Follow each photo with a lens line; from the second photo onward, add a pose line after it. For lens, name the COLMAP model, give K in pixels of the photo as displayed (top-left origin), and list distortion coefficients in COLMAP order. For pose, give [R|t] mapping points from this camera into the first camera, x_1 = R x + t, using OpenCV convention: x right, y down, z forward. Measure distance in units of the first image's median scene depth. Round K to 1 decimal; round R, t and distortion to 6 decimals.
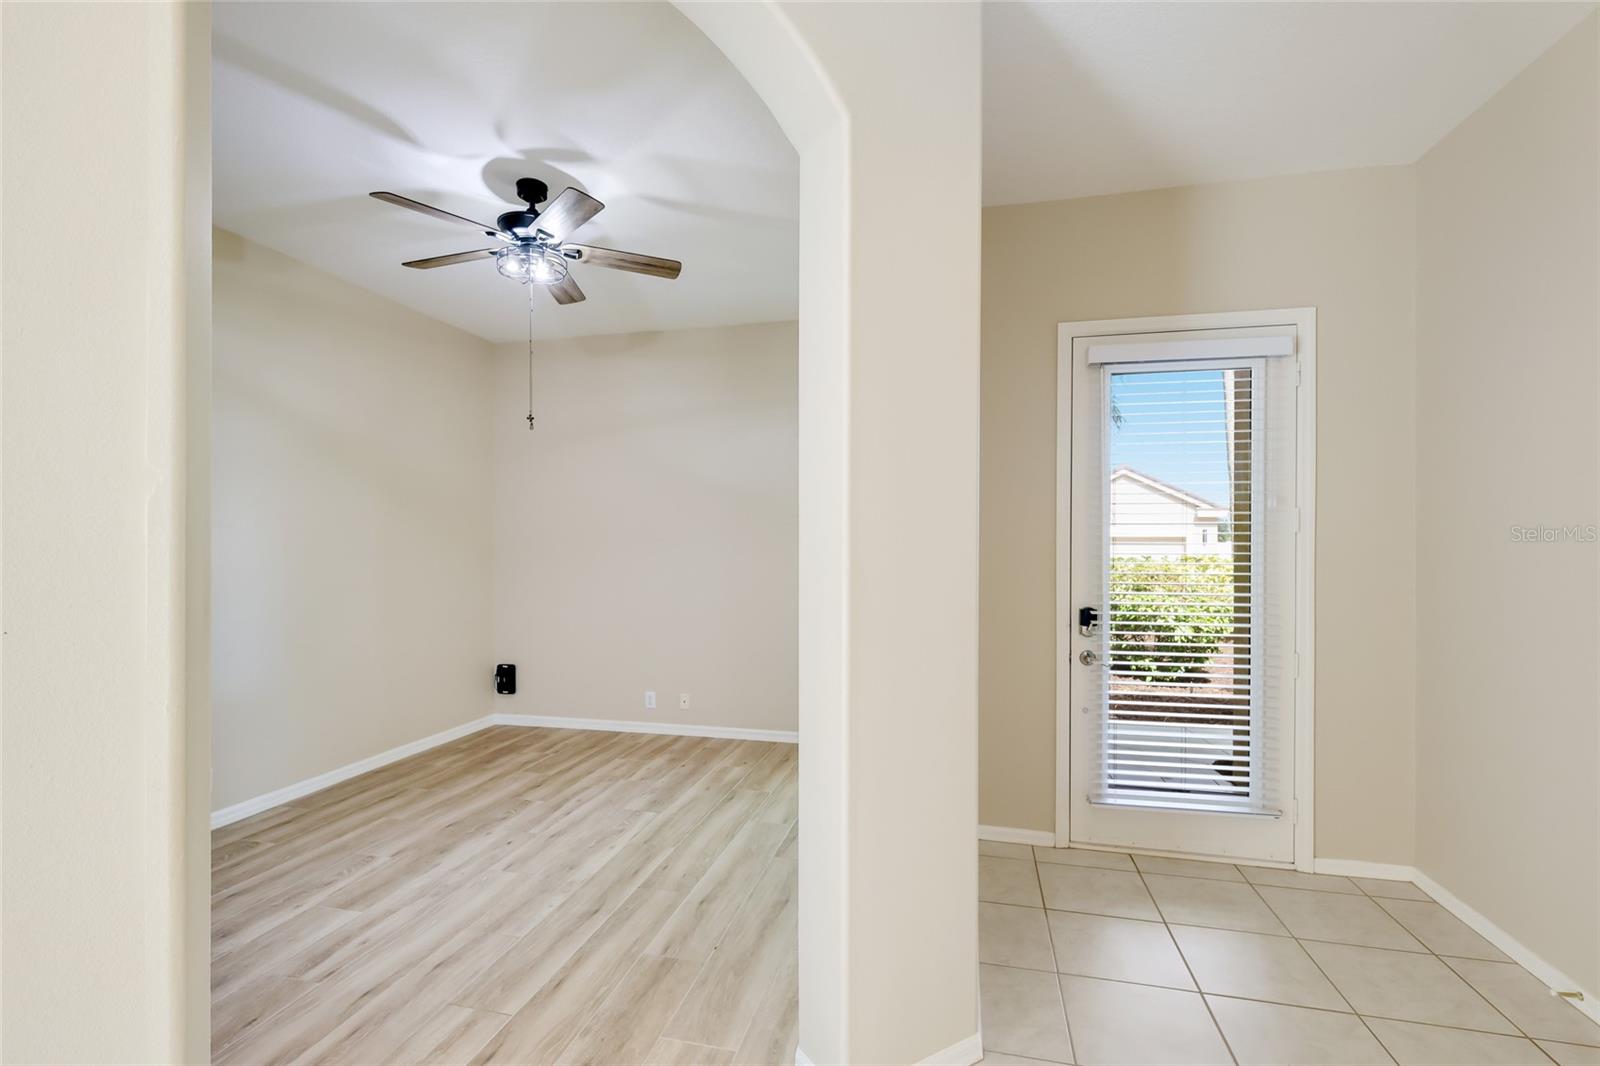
lens RADIAL K [[708.6, 0, 798.2], [0, 708.6, 530.5], [0, 0, 1]] dist [0.001231, 0.000063]
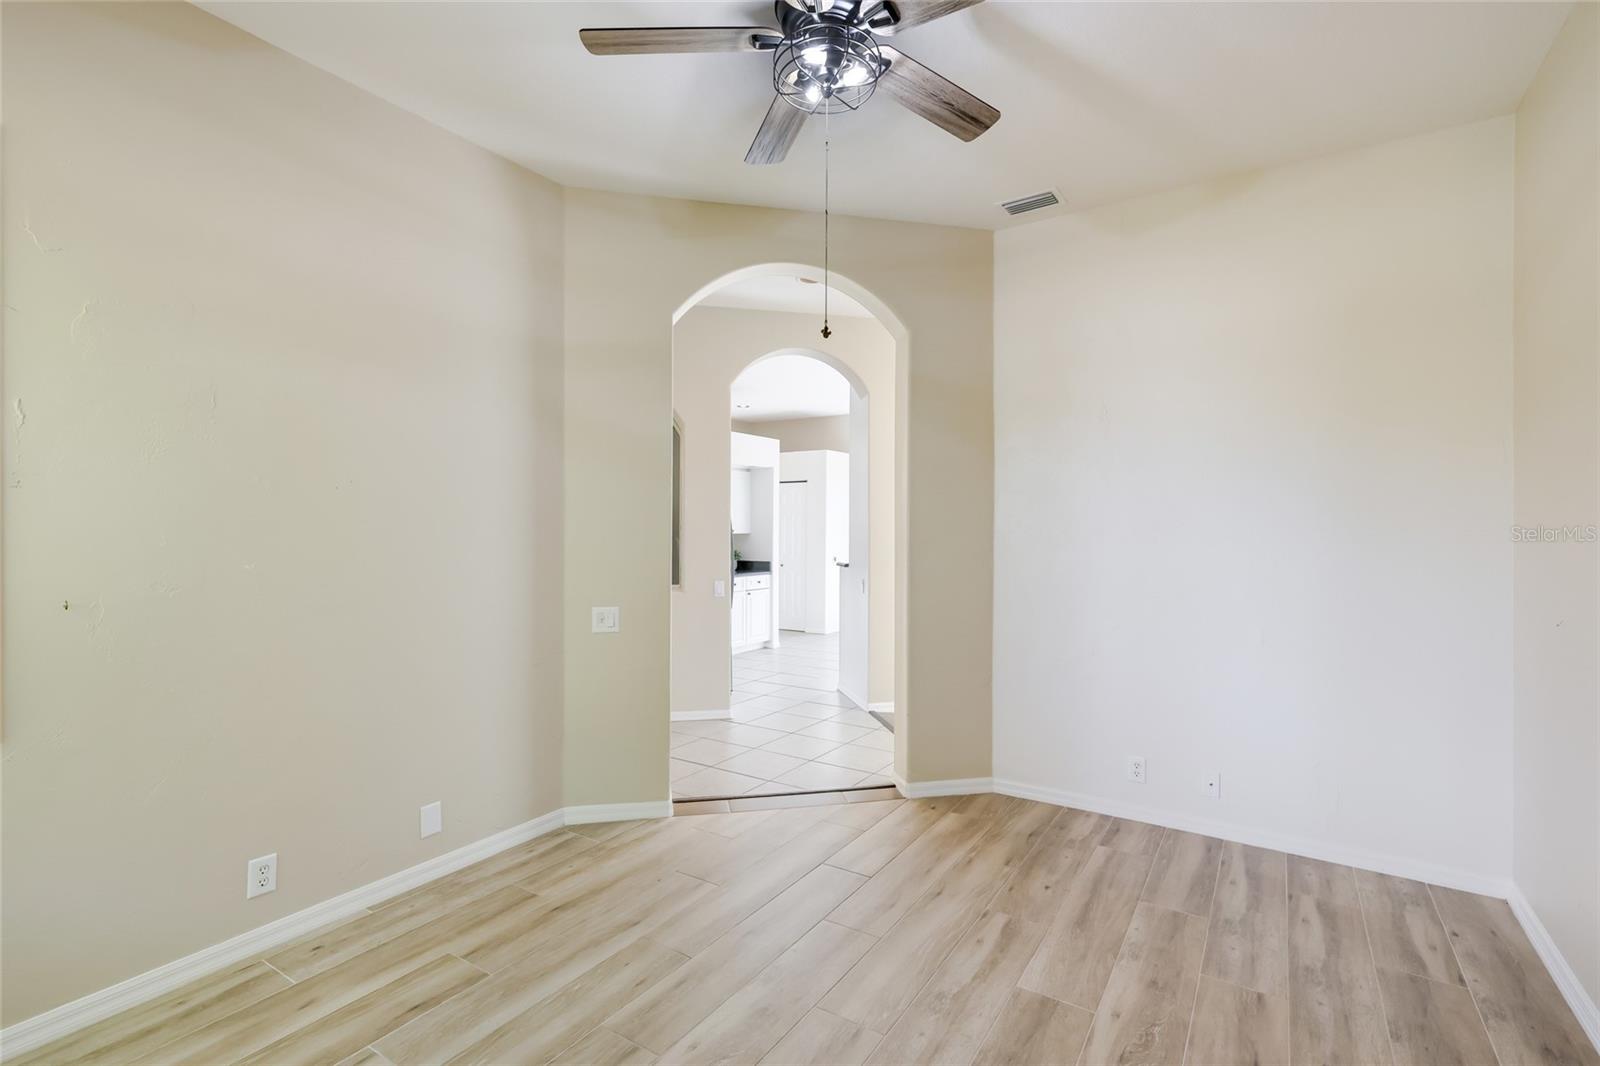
lens RADIAL K [[739.9, 0, 804.0], [0, 739.9, 533.6], [0, 0, 1]] dist [0.012934, -0.000411]
pose [[-0.944169, -0.003540, 0.329441, -0.475661], [-0.007636, 0.999909, -0.011138, 0.028879], [-0.329372, -0.013032, -0.944110, 1.346854]]
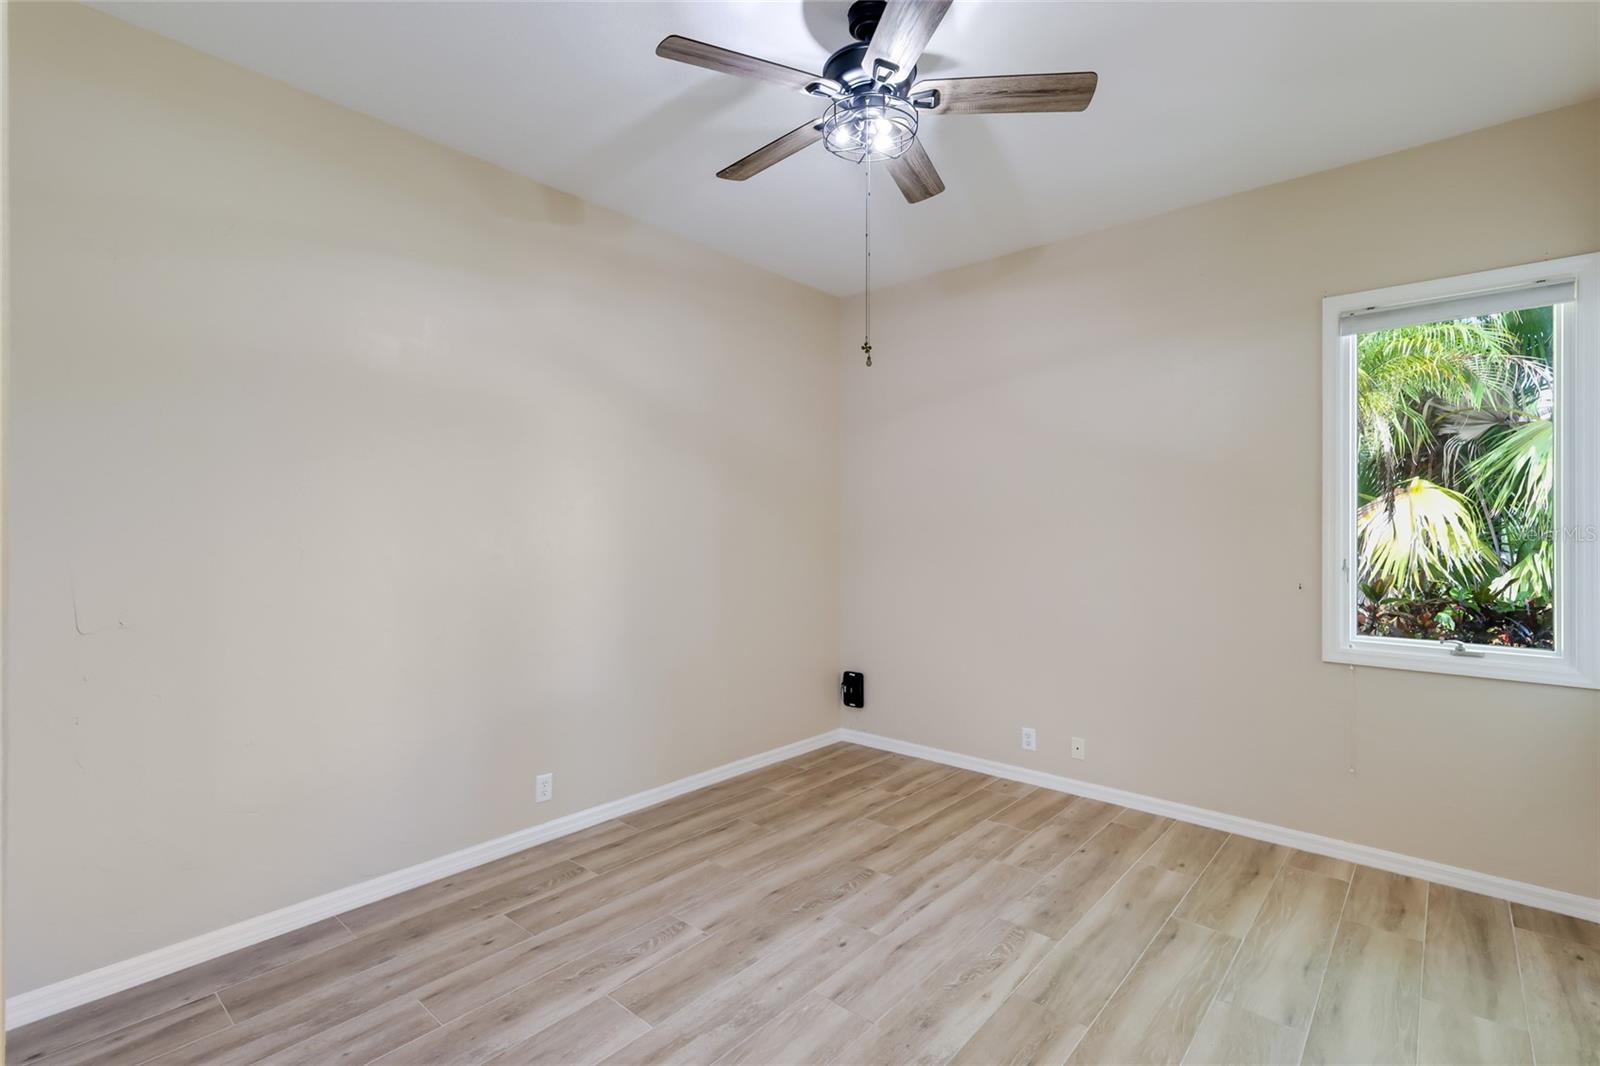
lens RADIAL K [[739.9, 0, 804.0], [0, 739.9, 533.6], [0, 0, 1]] dist [0.012934, -0.000411]
pose [[0.888251, 0.004820, -0.459333, -0.085921], [0.005471, 0.999763, 0.021071, 0.005229], [0.459326, -0.021229, 0.888014, 0.281880]]
